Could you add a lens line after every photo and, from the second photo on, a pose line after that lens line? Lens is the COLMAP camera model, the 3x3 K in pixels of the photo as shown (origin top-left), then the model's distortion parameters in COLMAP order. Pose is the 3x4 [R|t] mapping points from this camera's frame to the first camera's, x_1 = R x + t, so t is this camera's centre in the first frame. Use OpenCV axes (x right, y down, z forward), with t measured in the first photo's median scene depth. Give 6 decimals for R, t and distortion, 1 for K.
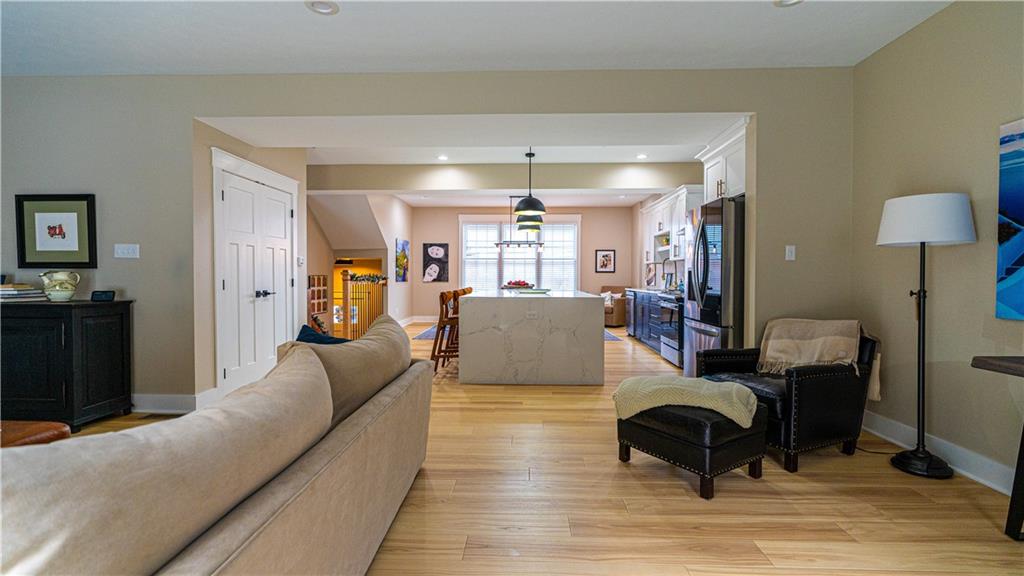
lens RADIAL K [[458.9, 0, 513.8], [0, 458.9, 285.6], [0, 0, 1]] dist [-0.005090, 0.000254]
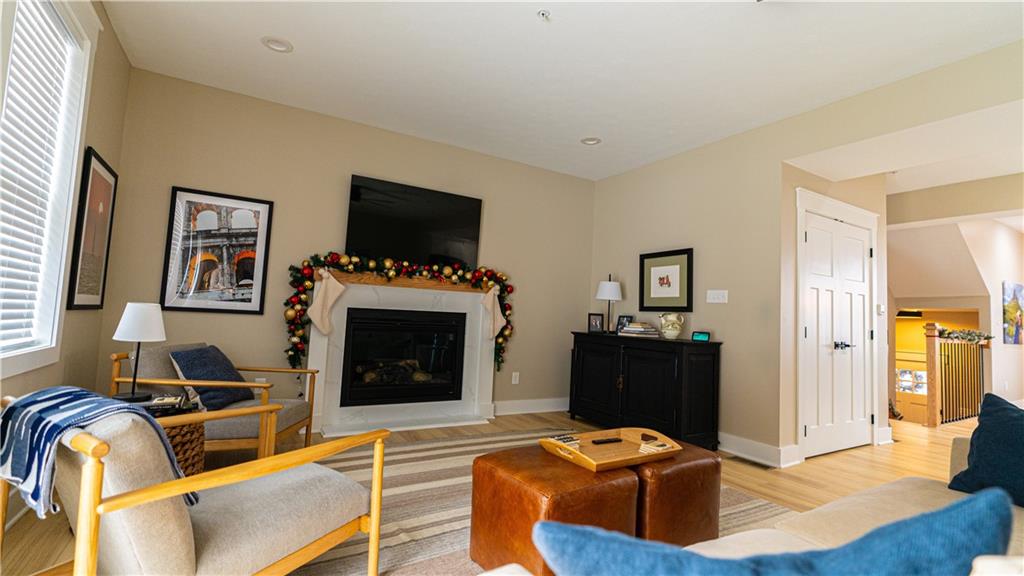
lens RADIAL K [[458.9, 0, 513.8], [0, 458.9, 285.6], [0, 0, 1]] dist [-0.005090, 0.000254]
pose [[0.540197, -0.035451, -0.840792, -0.187866], [-0.062252, 0.994691, -0.081936, 0.018399], [0.839233, 0.096603, 0.535122, 0.004770]]
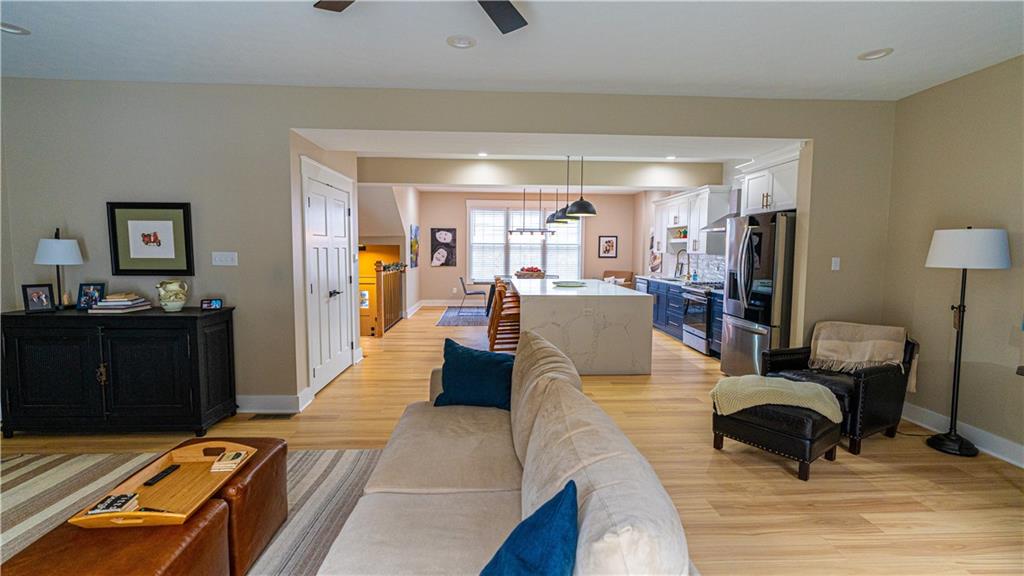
lens RADIAL K [[458.9, 0, 513.8], [0, 458.9, 285.6], [0, 0, 1]] dist [-0.005090, 0.000254]
pose [[0.996748, -0.001641, 0.080571, -0.282993], [-0.003268, 0.998147, 0.060760, -0.080298], [-0.080521, -0.060826, 0.994895, -0.080547]]
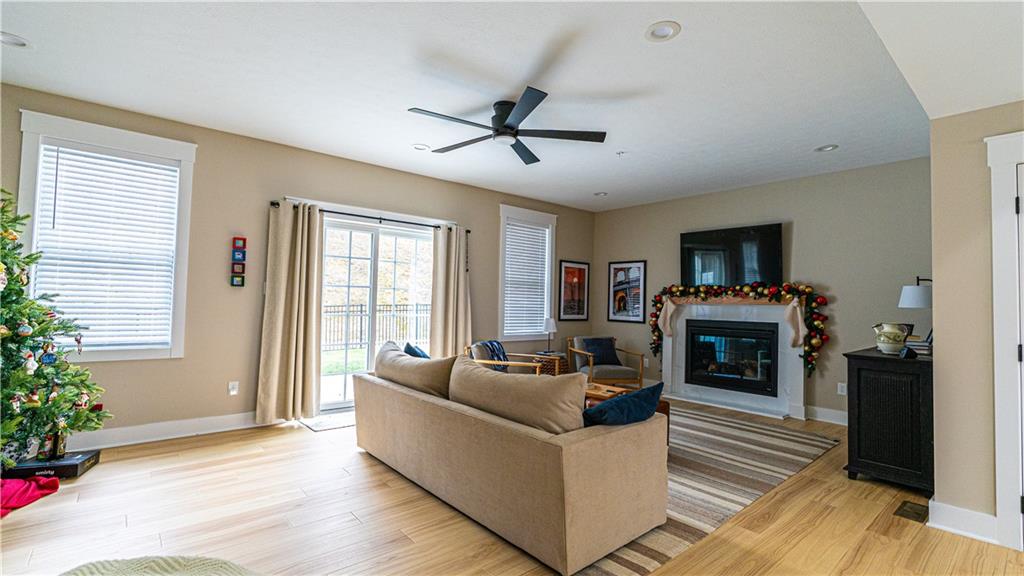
lens RADIAL K [[458.9, 0, 513.8], [0, 458.9, 285.6], [0, 0, 1]] dist [-0.005090, 0.000254]
pose [[-0.739499, -0.044448, -0.671689, 0.285185], [-0.038499, 0.998977, -0.023720, -0.053687], [0.672056, 0.008319, -0.740454, 1.090499]]
